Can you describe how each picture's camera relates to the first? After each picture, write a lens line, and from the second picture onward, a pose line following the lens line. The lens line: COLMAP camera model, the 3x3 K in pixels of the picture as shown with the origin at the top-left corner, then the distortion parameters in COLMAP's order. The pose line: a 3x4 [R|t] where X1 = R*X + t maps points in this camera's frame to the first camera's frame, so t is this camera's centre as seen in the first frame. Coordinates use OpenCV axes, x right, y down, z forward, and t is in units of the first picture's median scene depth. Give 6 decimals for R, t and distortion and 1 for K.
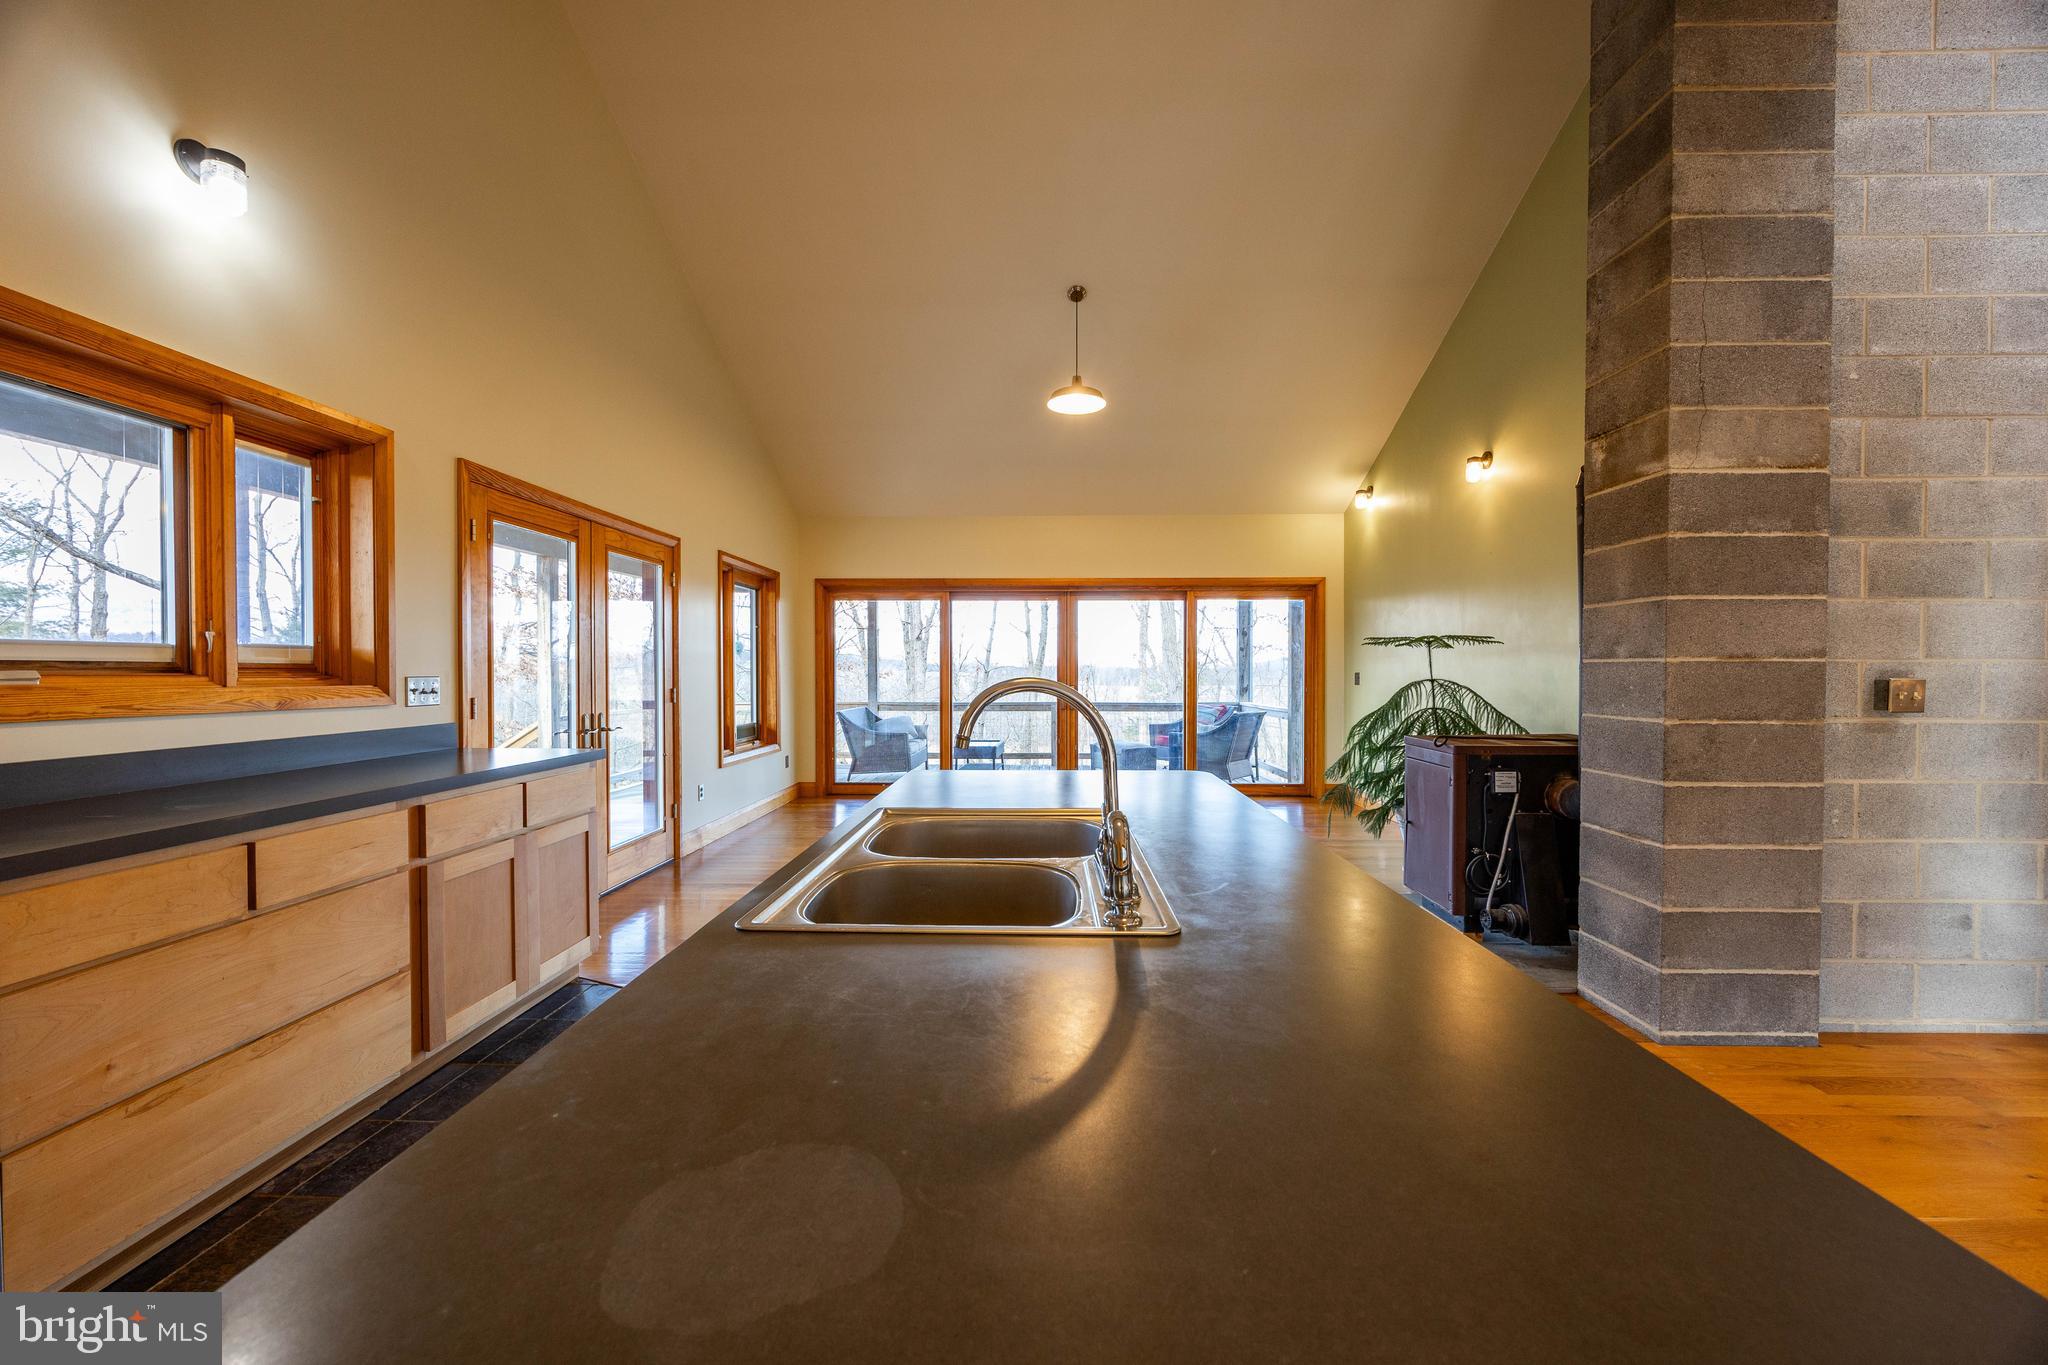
lens RADIAL K [[778.5, 0, 1027.1], [0, 778.5, 682.0], [0, 0, 1]] dist [-0.003641, 0.000464]
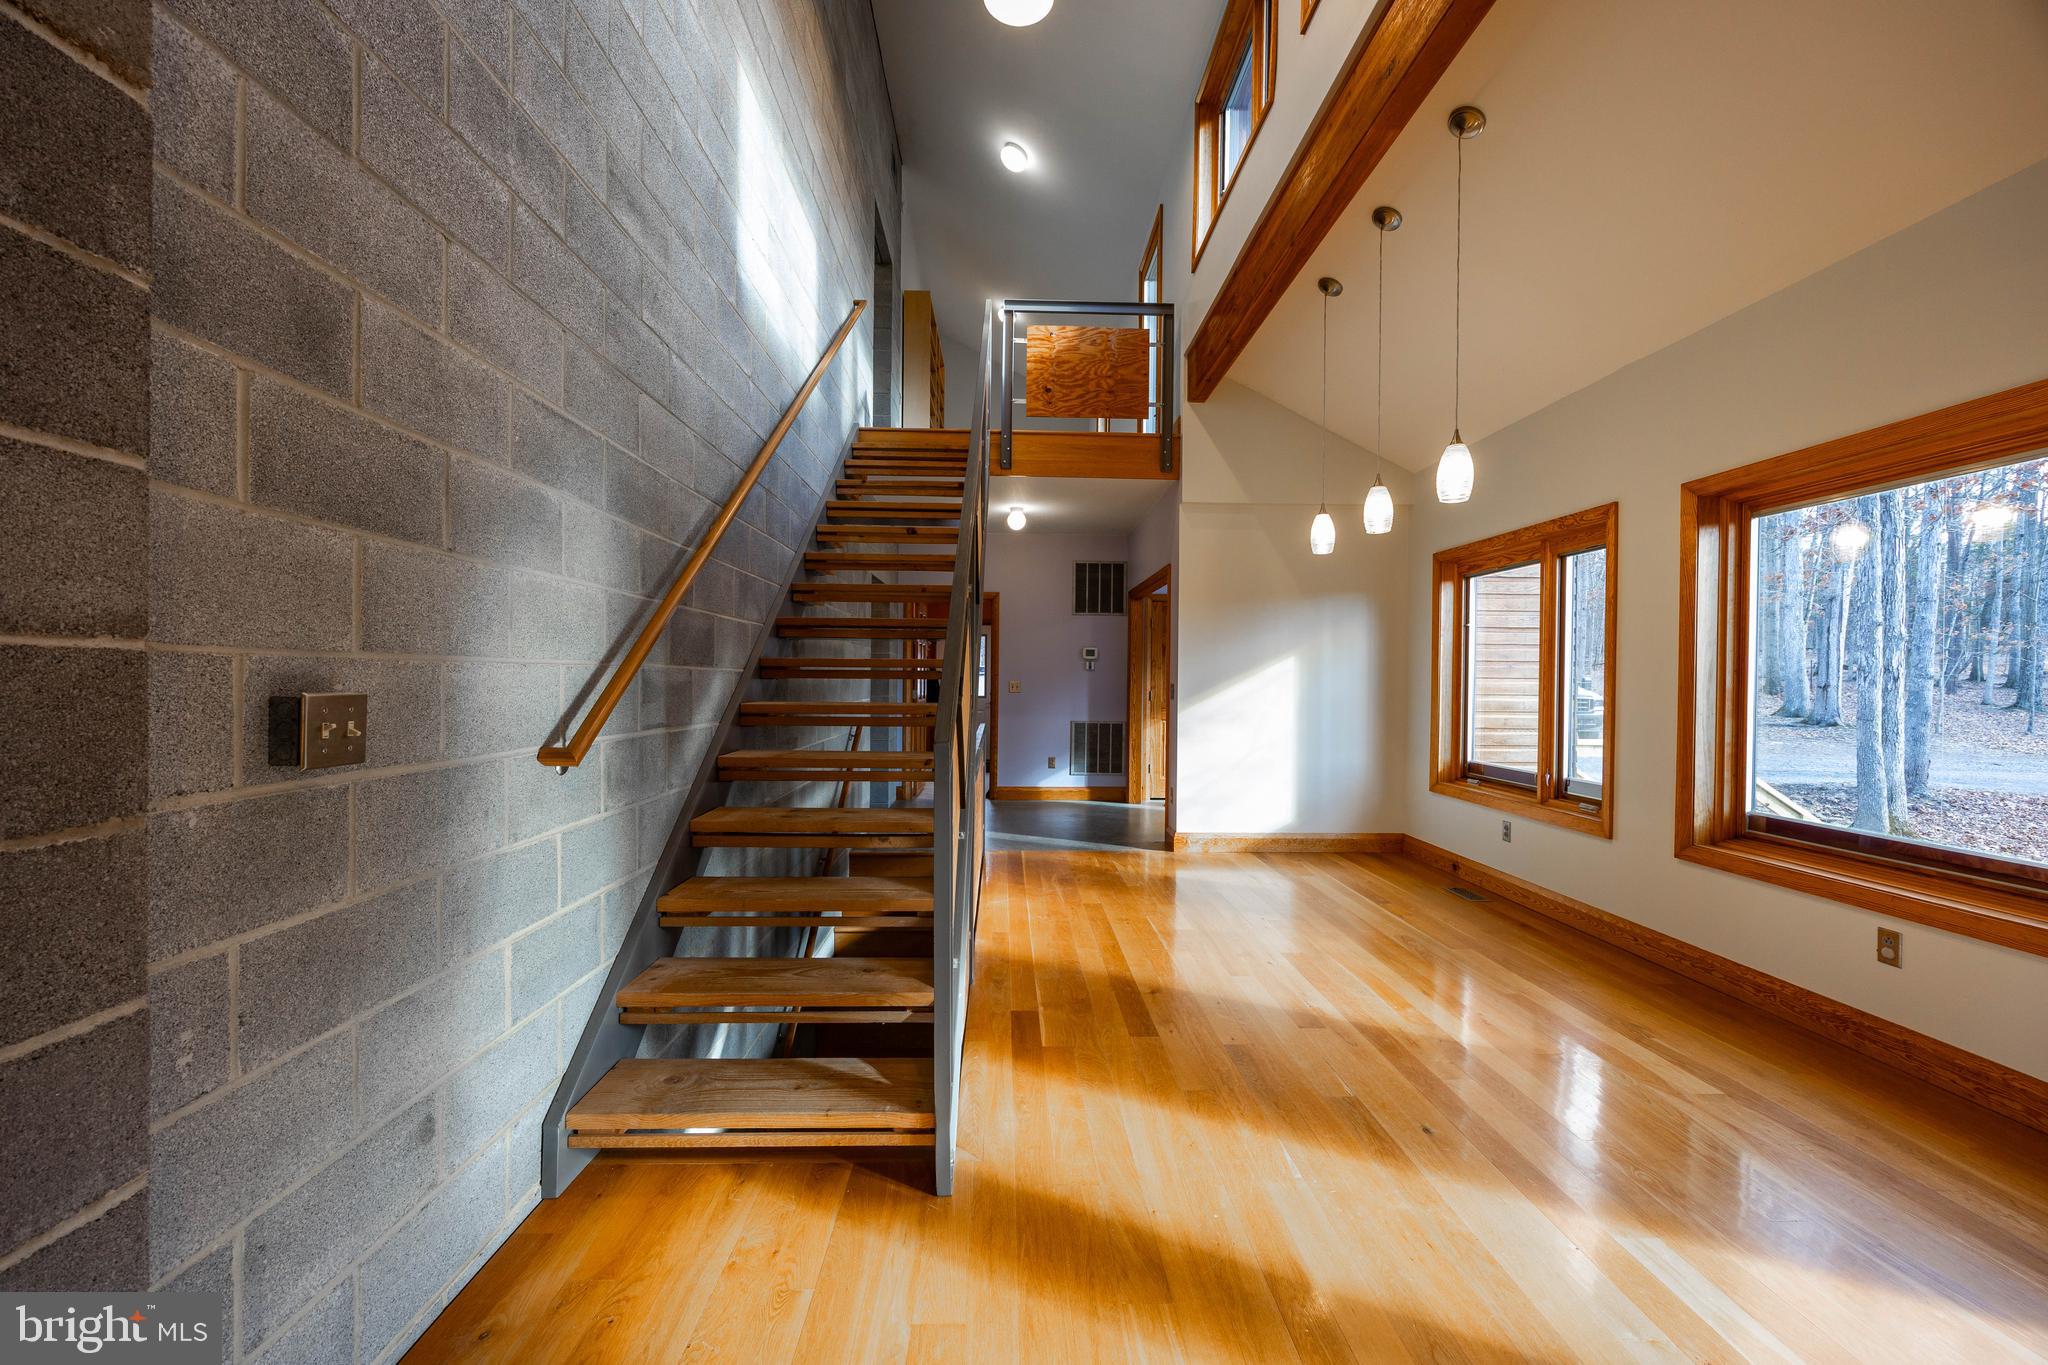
lens RADIAL K [[778.5, 0, 1014.5], [0, 778.5, 686.7], [0, 0, 1]] dist [-0.003641, 0.000464]
pose [[-0.044382, -0.010503, 0.998959, 0.583246], [0.006576, 0.999920, 0.010805, -0.009645], [-0.998993, 0.007048, -0.044309, 0.549041]]
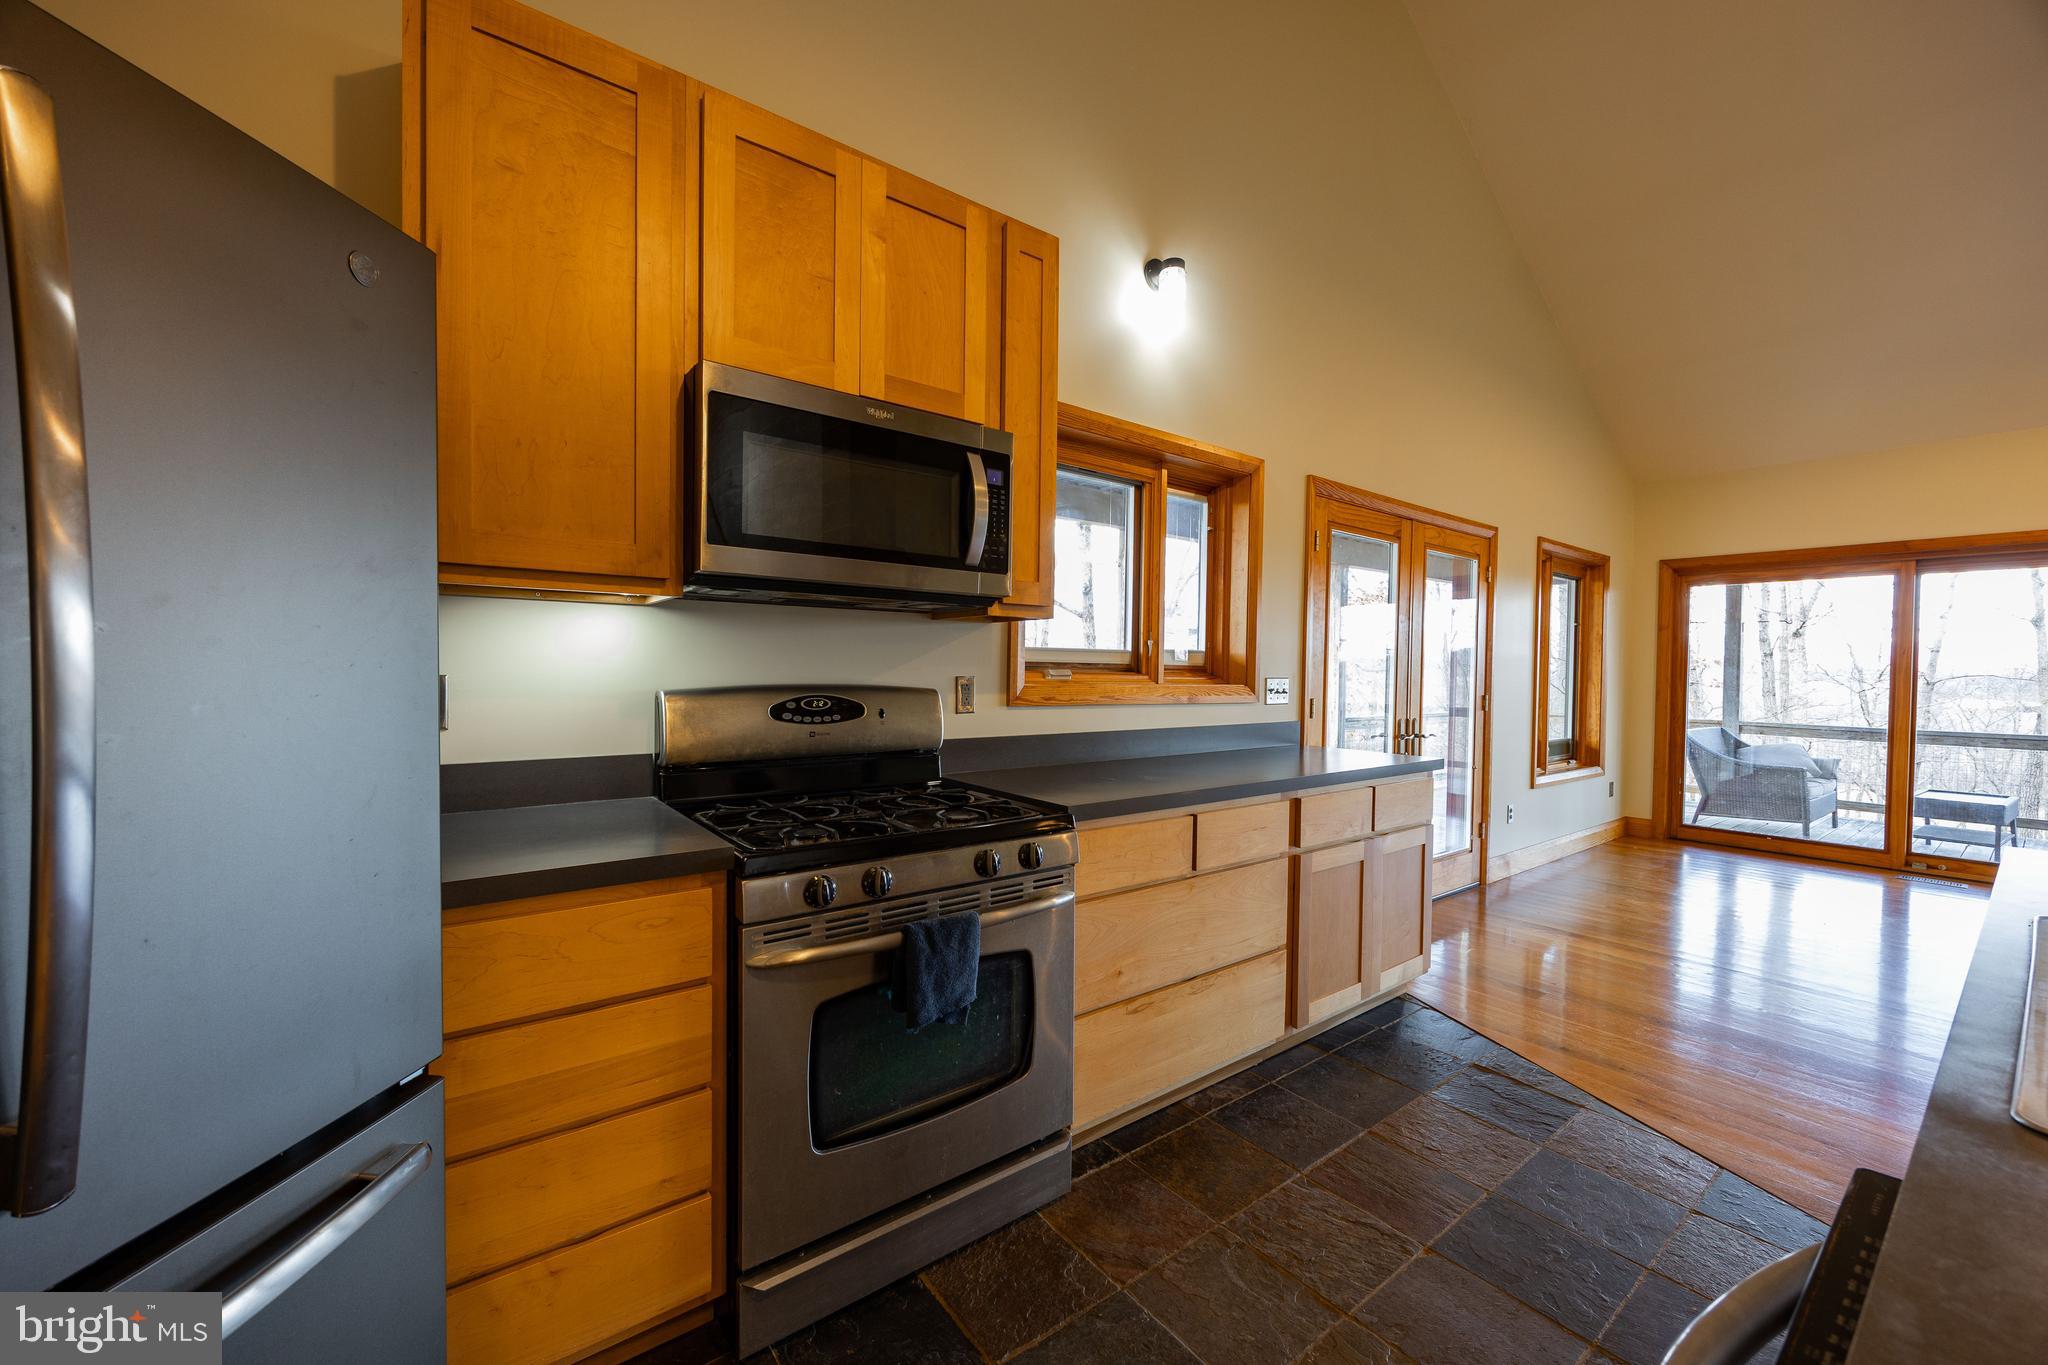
lens RADIAL K [[778.5, 0, 1014.6], [0, 778.5, 687.1], [0, 0, 1]] dist [-0.003641, 0.000464]
pose [[0.615539, 0.025893, -0.787681, -0.140840], [-0.024772, 0.999602, 0.013502, 0.000363], [0.787717, 0.011202, 0.615935, 0.022505]]
